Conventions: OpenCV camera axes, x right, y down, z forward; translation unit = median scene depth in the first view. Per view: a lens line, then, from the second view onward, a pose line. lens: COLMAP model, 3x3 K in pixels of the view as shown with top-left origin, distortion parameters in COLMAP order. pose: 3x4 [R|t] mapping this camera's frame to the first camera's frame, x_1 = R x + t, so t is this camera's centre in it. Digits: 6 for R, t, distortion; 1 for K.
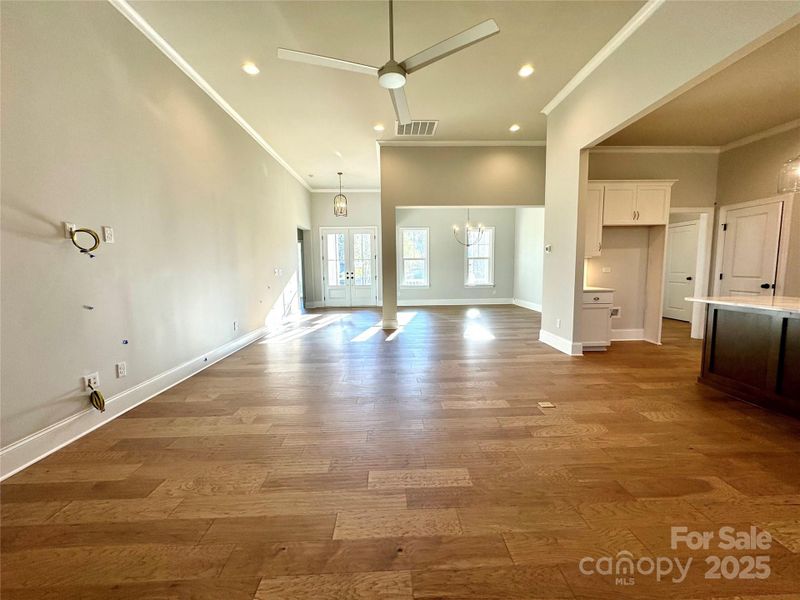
lens RADIAL K [[319.0, 0, 400.0], [0, 319.0, 300.0], [0, 0, 1]] dist [-0.004664, -0.000103]
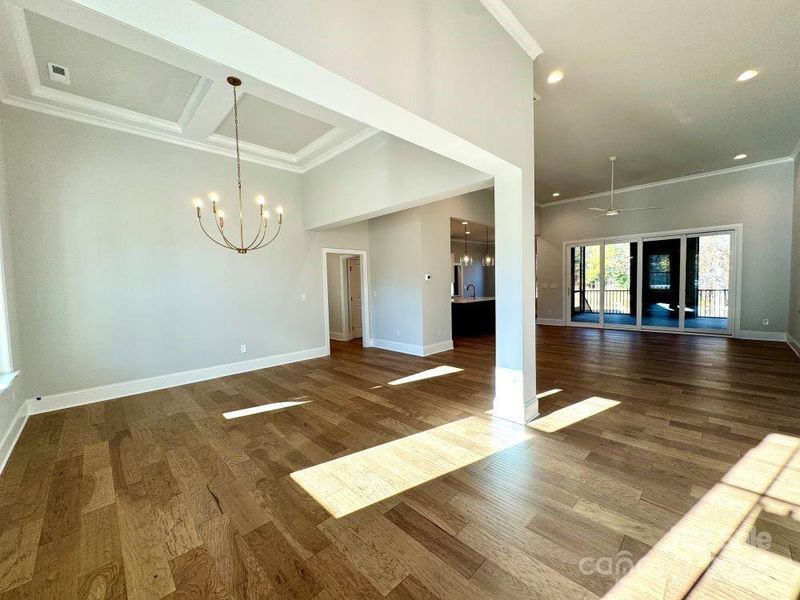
lens RADIAL K [[319.0, 0, 400.0], [0, 319.0, 300.0], [0, 0, 1]] dist [-0.004664, -0.000103]
pose [[-0.669278, -0.007183, 0.742977, -0.375923], [0.113000, 0.987337, 0.111336, -0.224973], [-0.734369, 0.158471, -0.659992, 1.920178]]
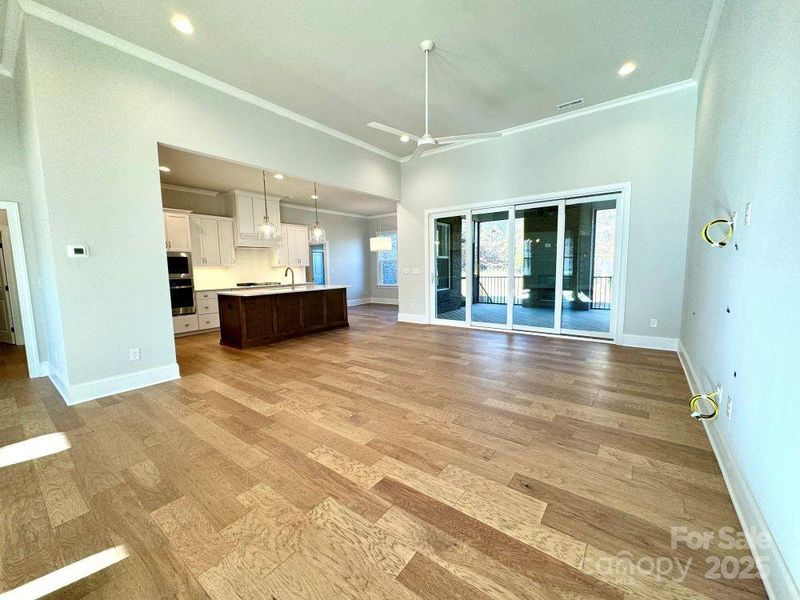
lens RADIAL K [[319.0, 0, 400.0], [0, 319.0, 300.0], [0, 0, 1]] dist [-0.004664, -0.000103]
pose [[-0.775646, -0.038061, 0.630020, -0.423957], [0.094367, 0.979967, 0.175382, -0.118033], [-0.624074, 0.195488, -0.756516, 1.108432]]
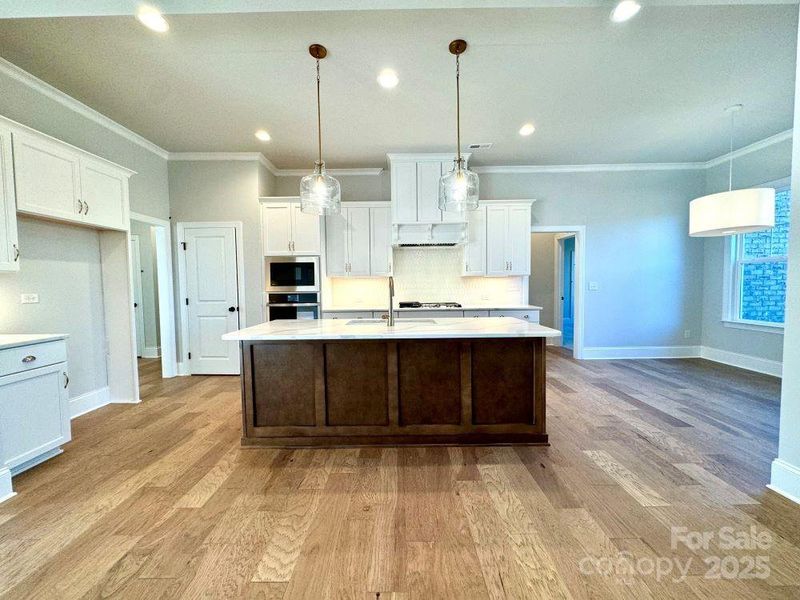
lens RADIAL K [[319.0, 0, 400.0], [0, 319.0, 300.0], [0, 0, 1]] dist [-0.004664, -0.000103]
pose [[0.038740, -0.038374, 0.998512, 0.151866], [0.114834, 0.992813, 0.033699, -0.040642], [-0.992629, 0.113357, 0.042868, 0.379257]]
